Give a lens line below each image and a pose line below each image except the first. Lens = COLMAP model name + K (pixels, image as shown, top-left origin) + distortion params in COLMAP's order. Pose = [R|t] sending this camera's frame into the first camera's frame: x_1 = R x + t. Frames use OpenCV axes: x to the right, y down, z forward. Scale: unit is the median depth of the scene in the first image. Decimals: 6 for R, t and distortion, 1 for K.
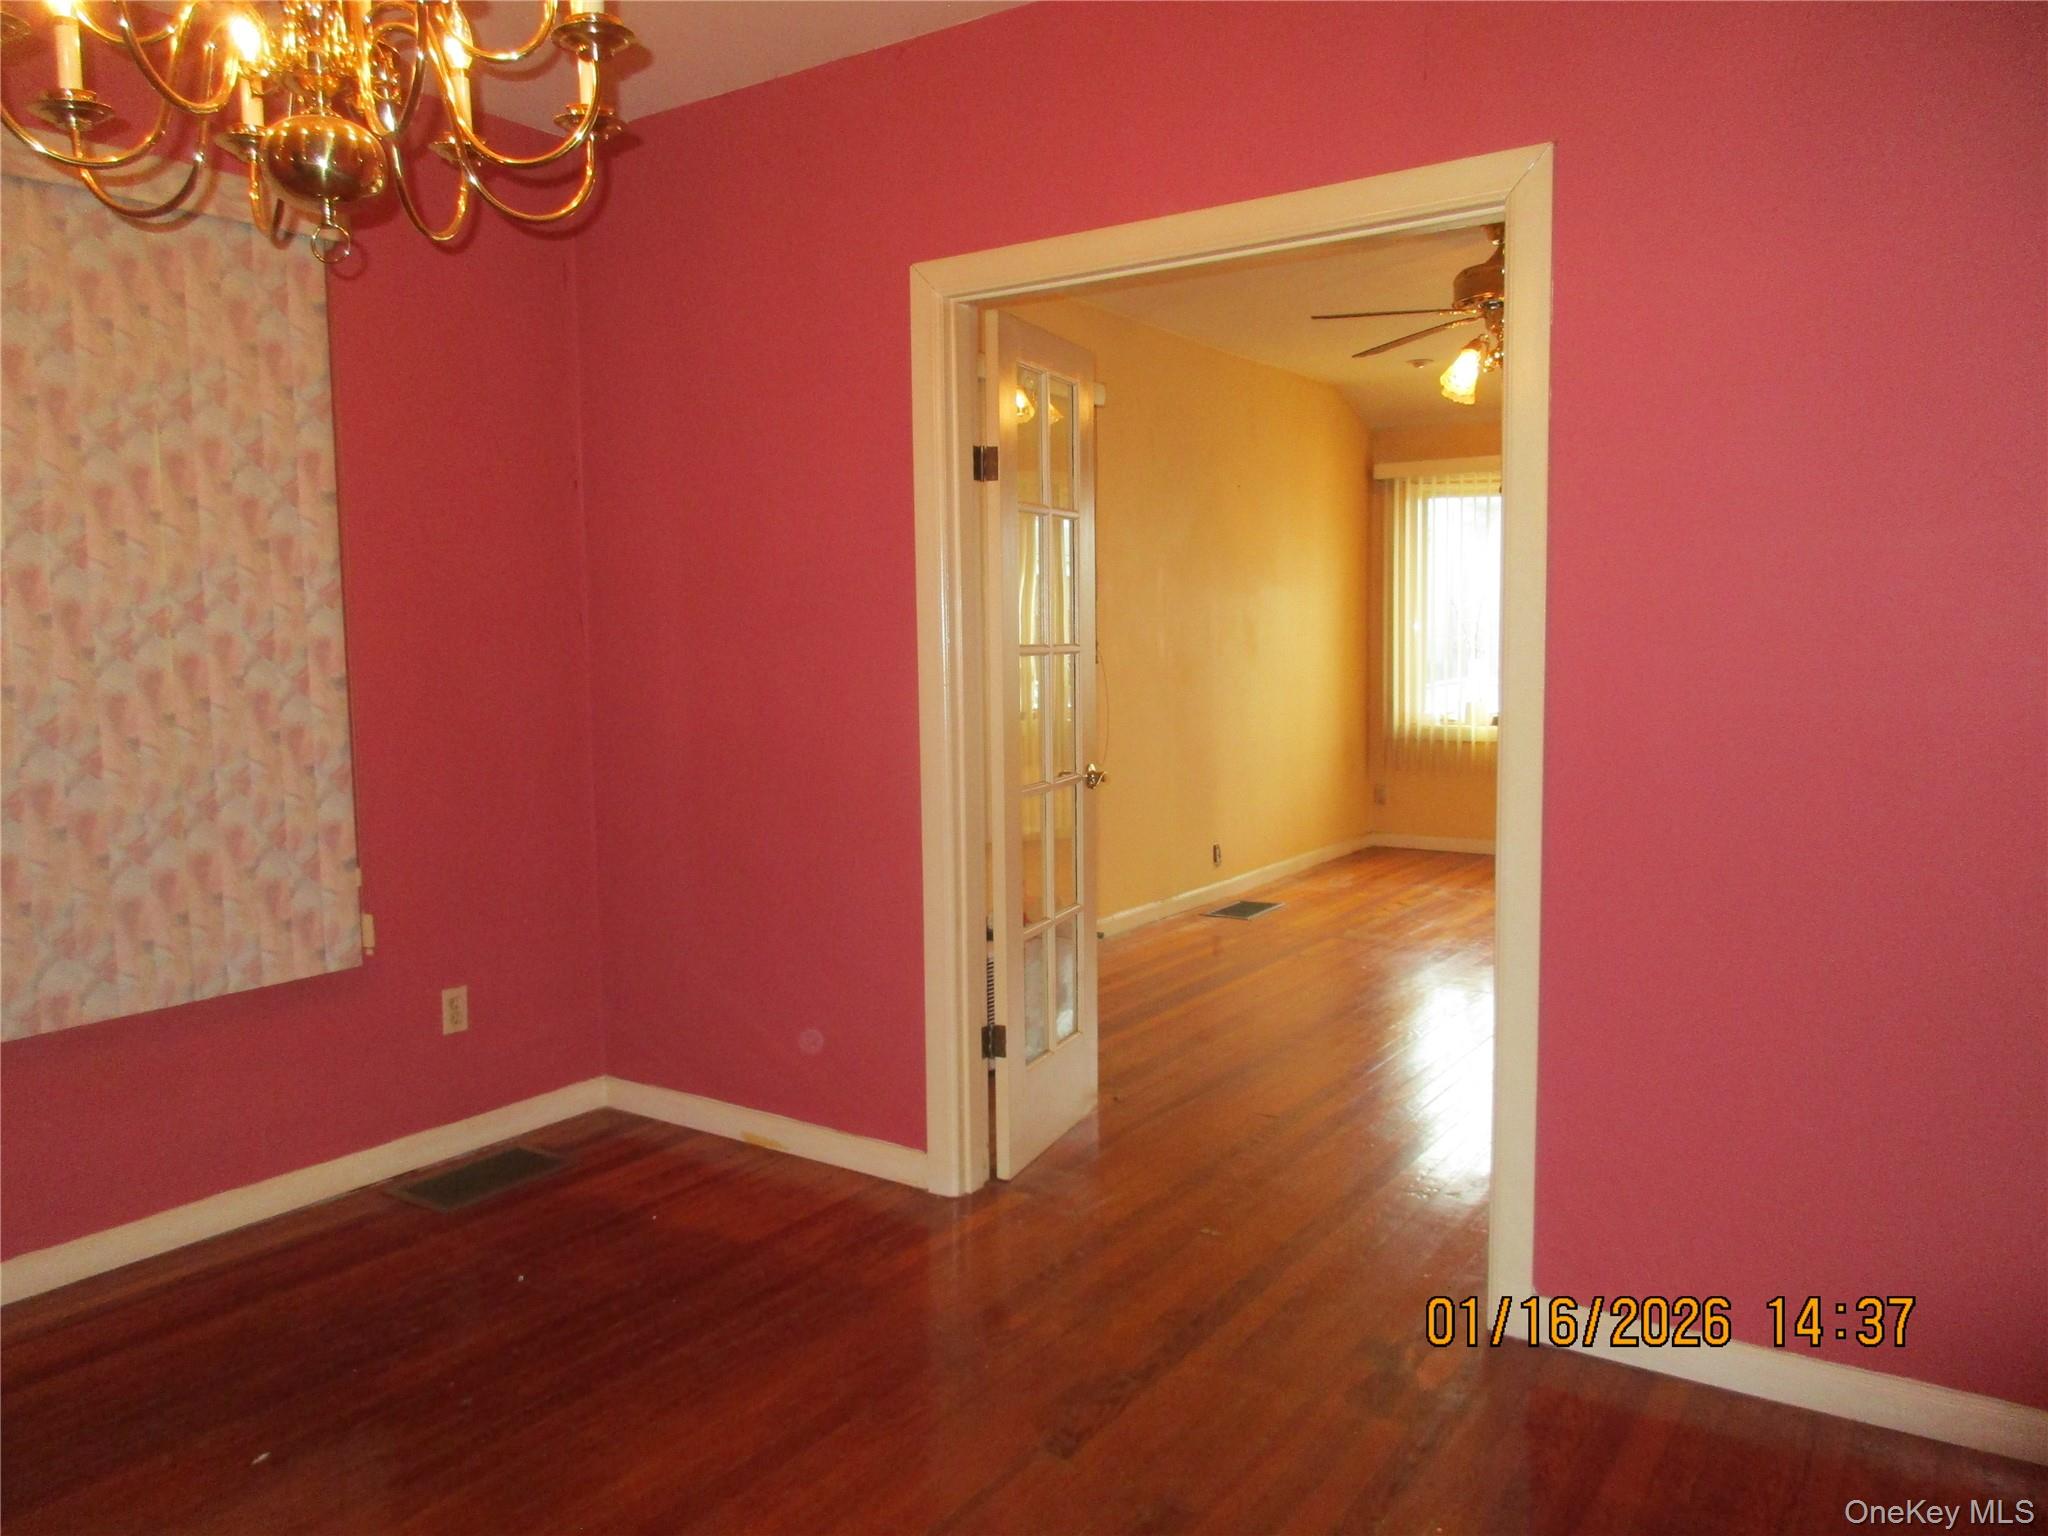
lens RADIAL K [[1476.7, 0, 1026.5], [0, 1476.7, 763.7], [0, 0, 1]] dist [-0.023967, 0.001775]
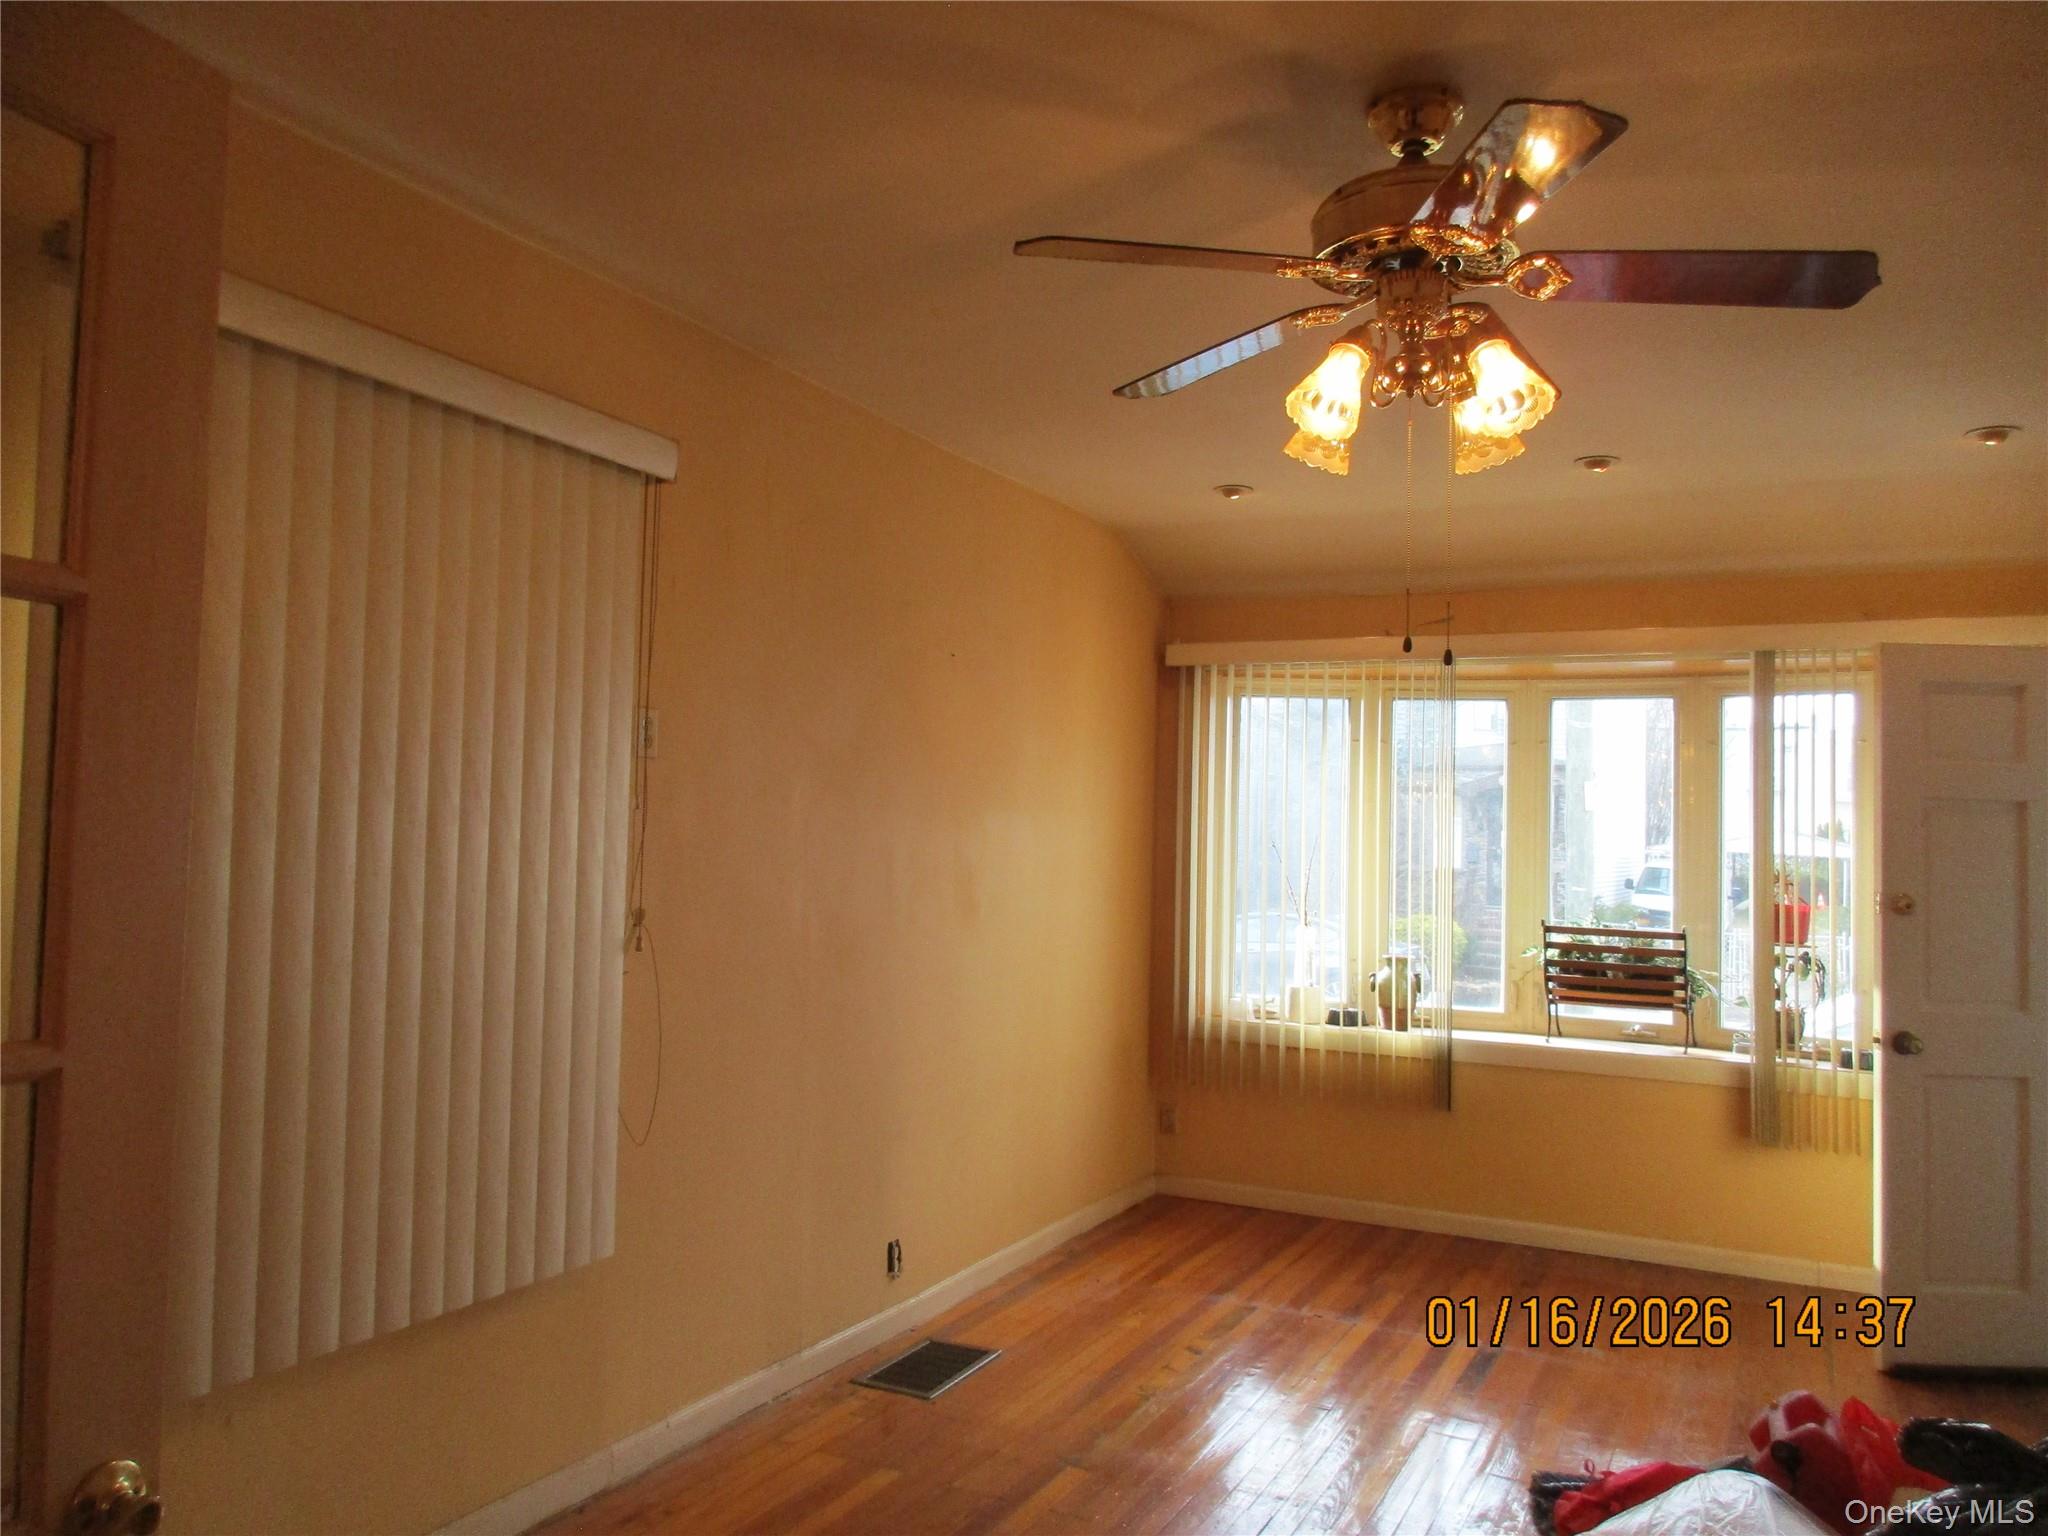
lens RADIAL K [[1476.7, 0, 1024.4], [0, 1476.7, 770.4], [0, 0, 1]] dist [-0.023967, 0.001775]
pose [[0.990901, 0.045091, 0.126818, 0.083996], [-0.026934, 0.989585, -0.141406, -0.043822], [-0.131874, 0.136704, 0.981795, 0.332730]]
